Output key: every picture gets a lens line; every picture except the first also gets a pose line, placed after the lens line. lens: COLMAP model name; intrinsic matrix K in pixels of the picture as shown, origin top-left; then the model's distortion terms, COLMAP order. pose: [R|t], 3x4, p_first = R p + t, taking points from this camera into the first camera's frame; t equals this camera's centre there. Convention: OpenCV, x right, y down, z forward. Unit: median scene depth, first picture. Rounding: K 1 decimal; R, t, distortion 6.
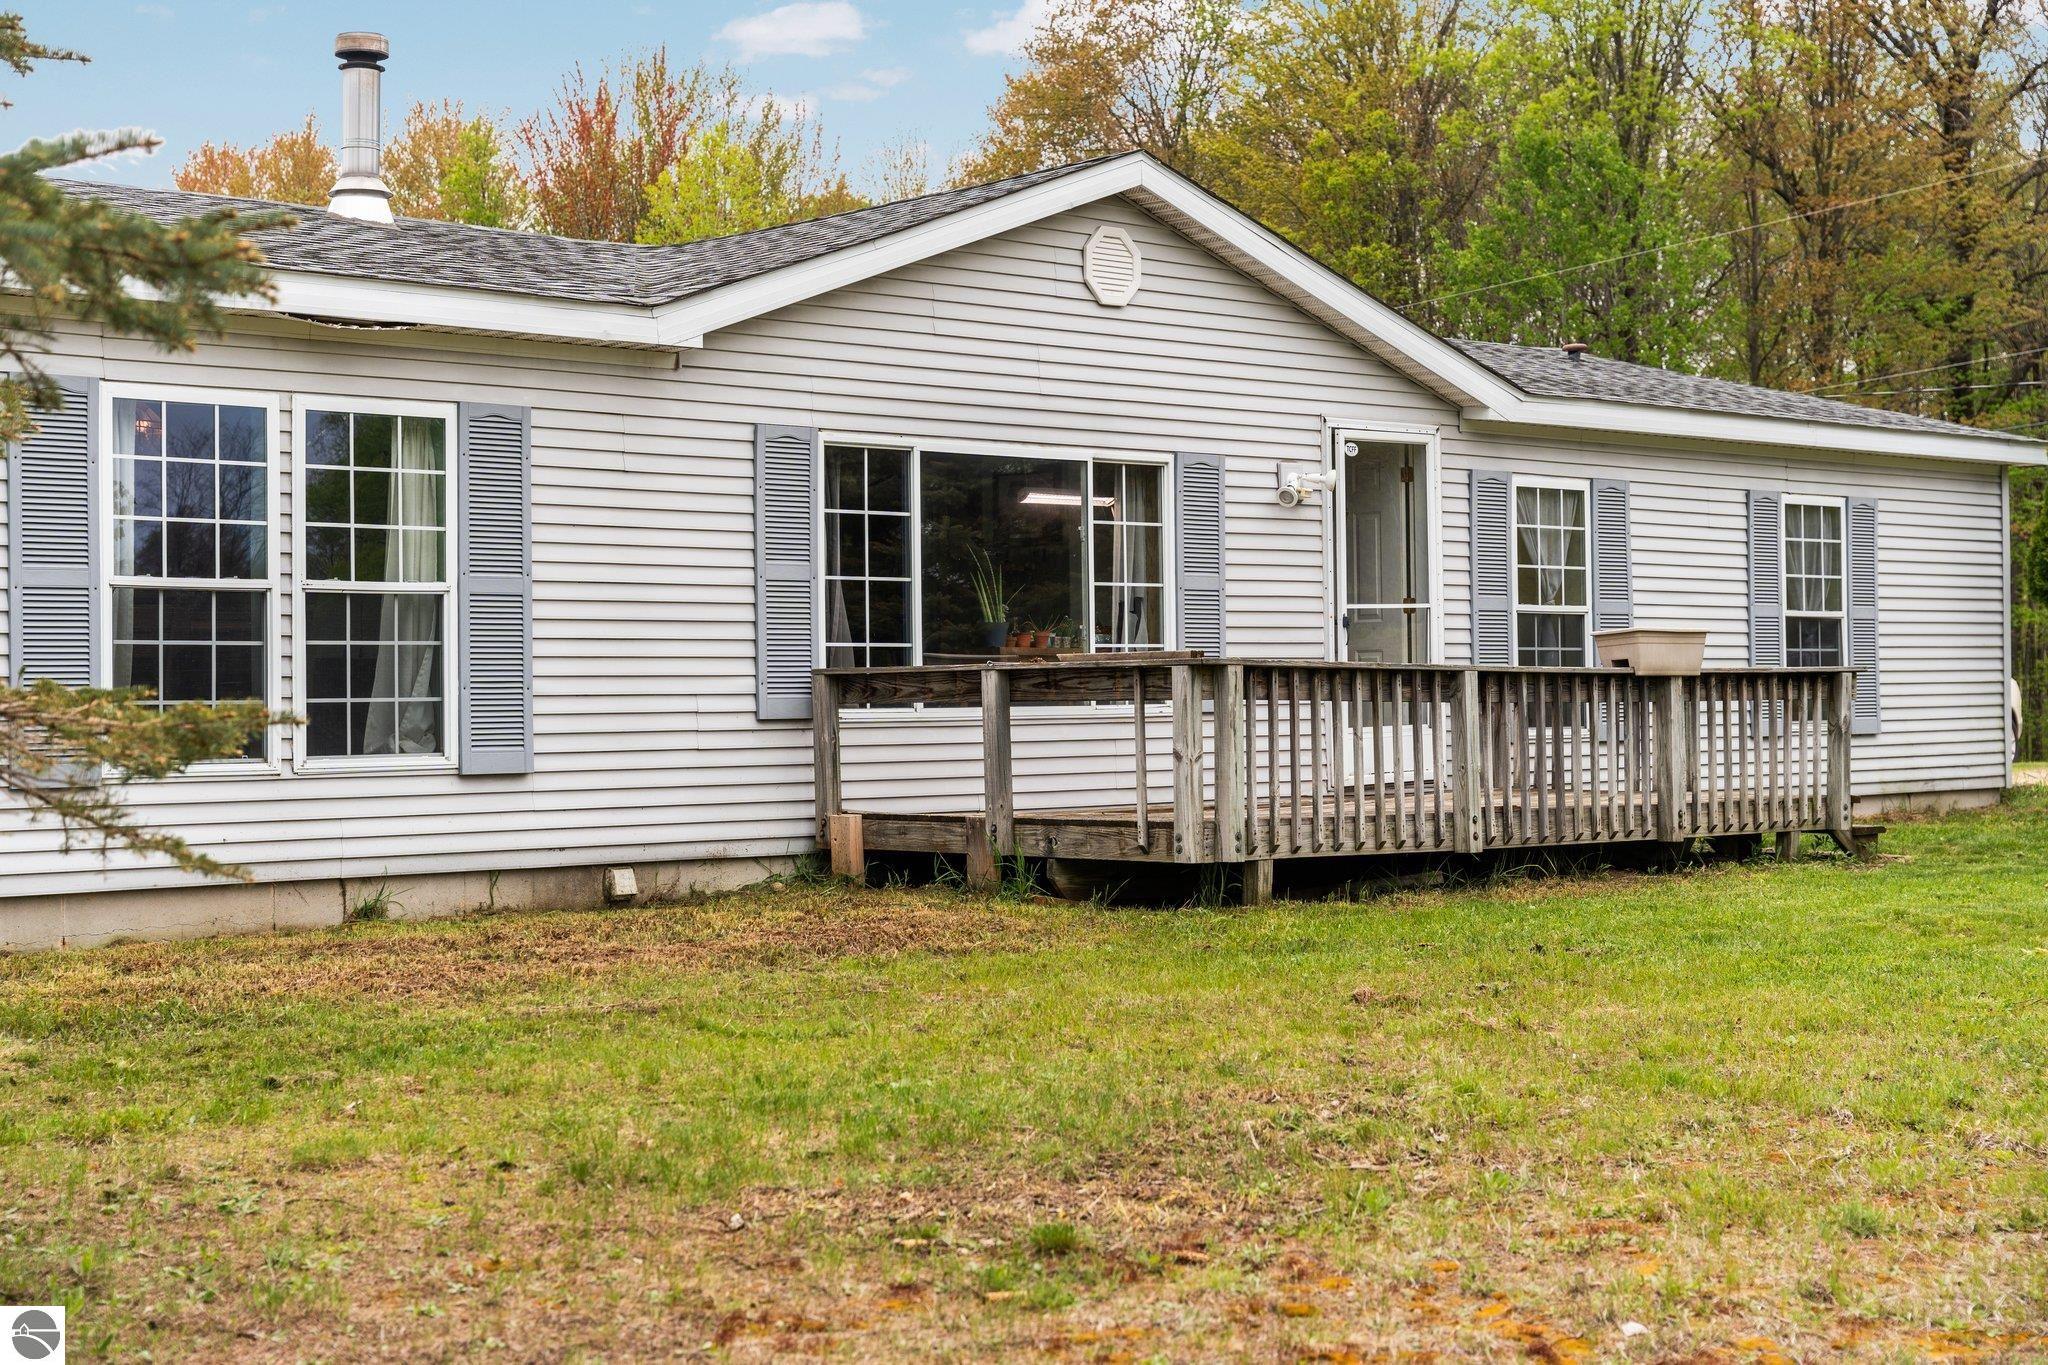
lens RADIAL K [[3085.1, 0, 1026.2], [0, 3085.1, 641.0], [0, 0, 1]] dist [0.022015, -0.020217]
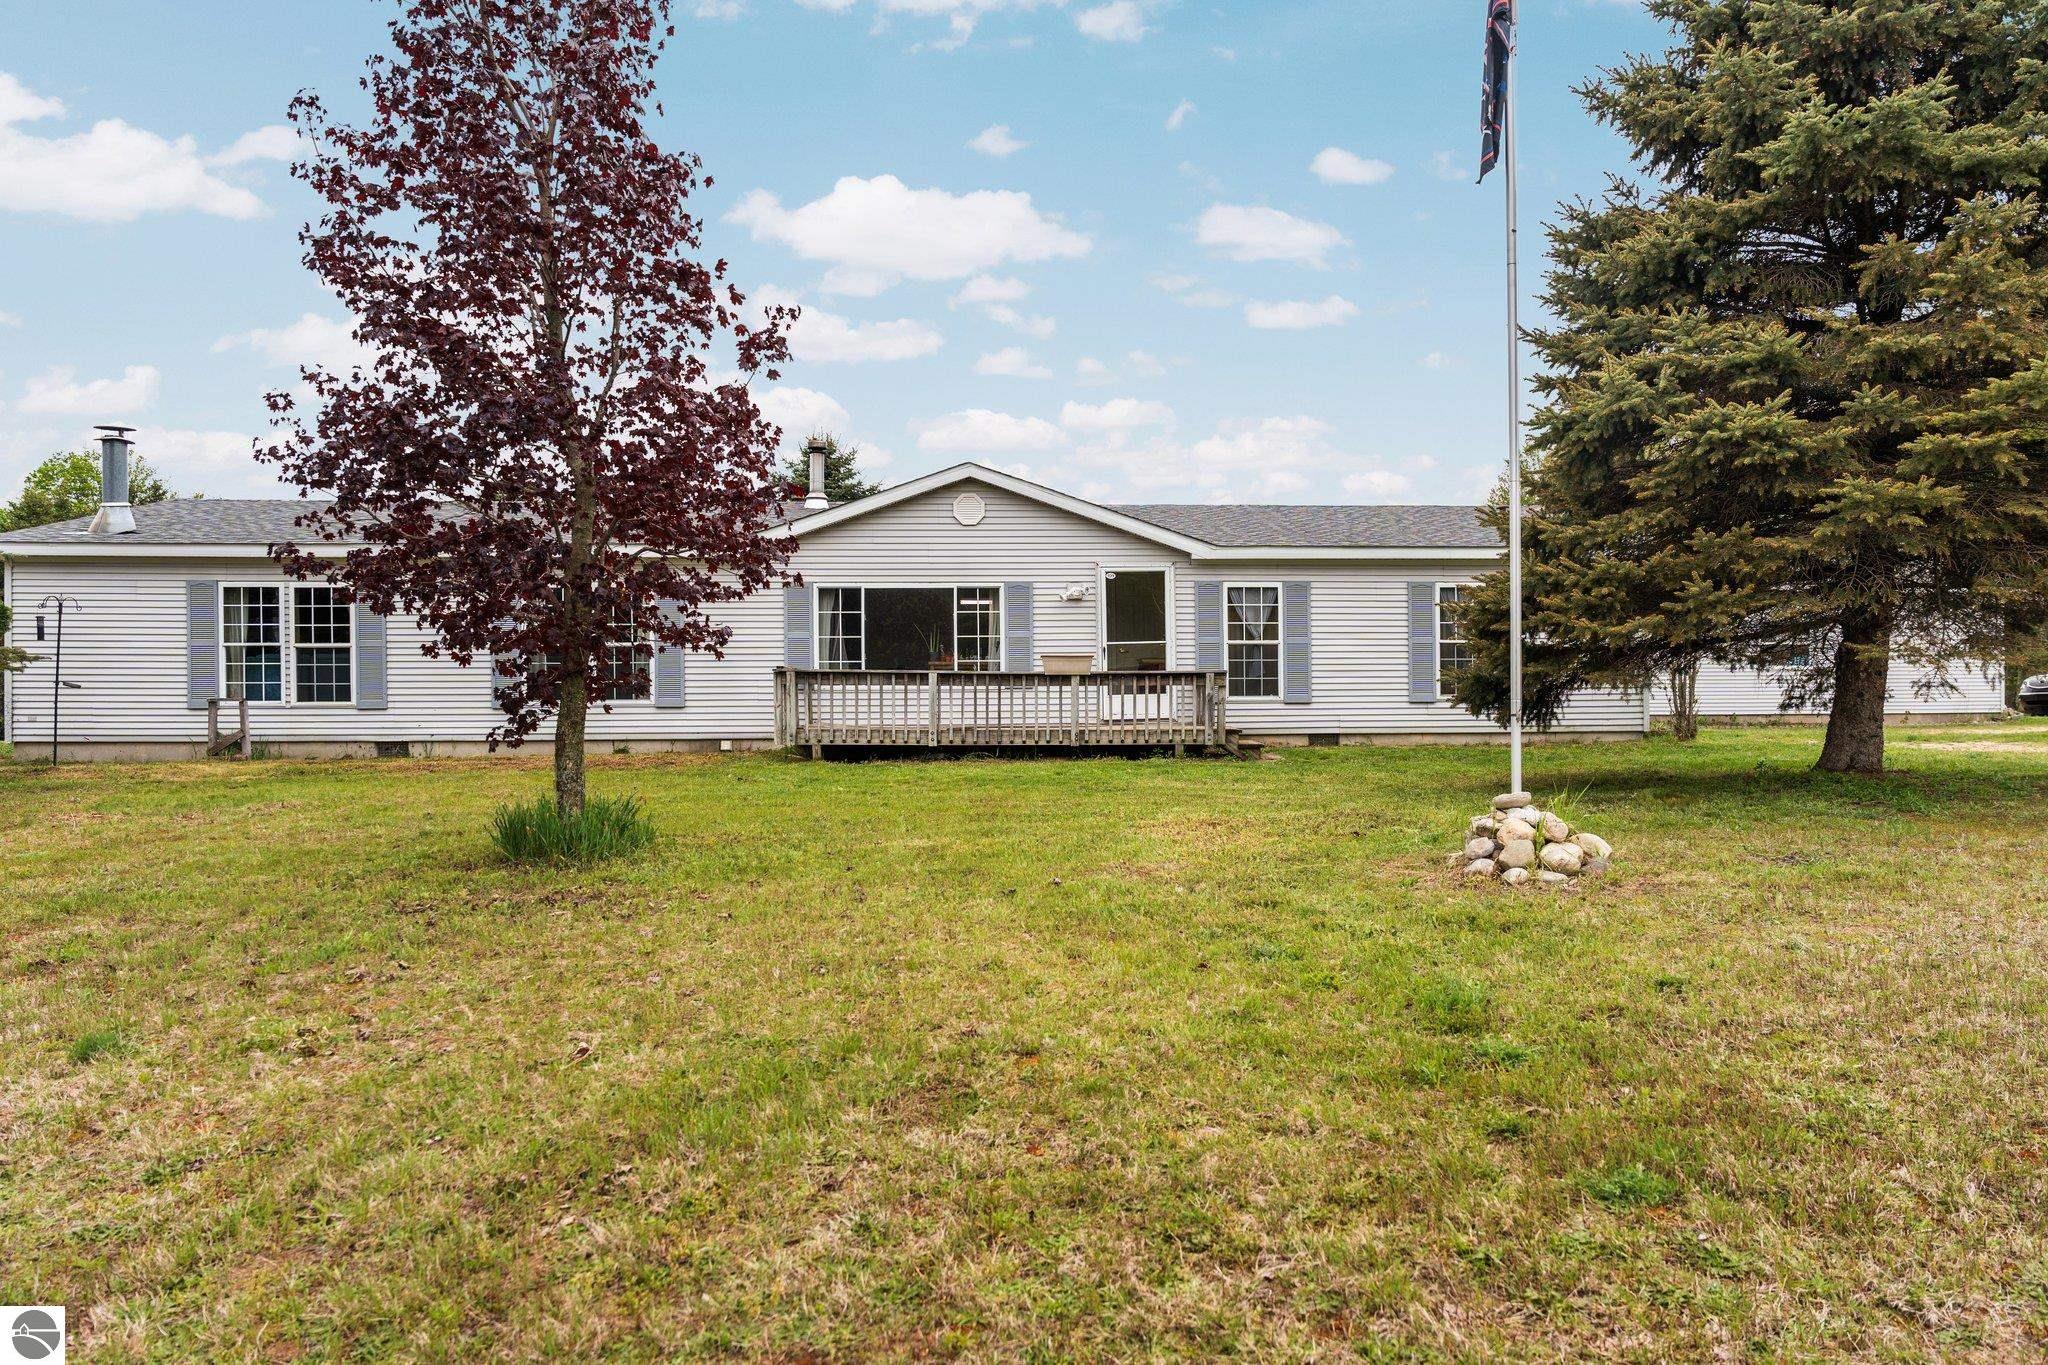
lens RADIAL K [[869.2, 0, 1024.0], [0, 869.2, 682.5], [0, 0, 1]] dist [-0.000649, -0.000056]
pose [[0.761640, 0.008622, -0.647944, 0.616828], [0.008431, 0.999695, 0.023213, 0.003616], [0.647946, -0.023143, 0.761335, 0.581841]]
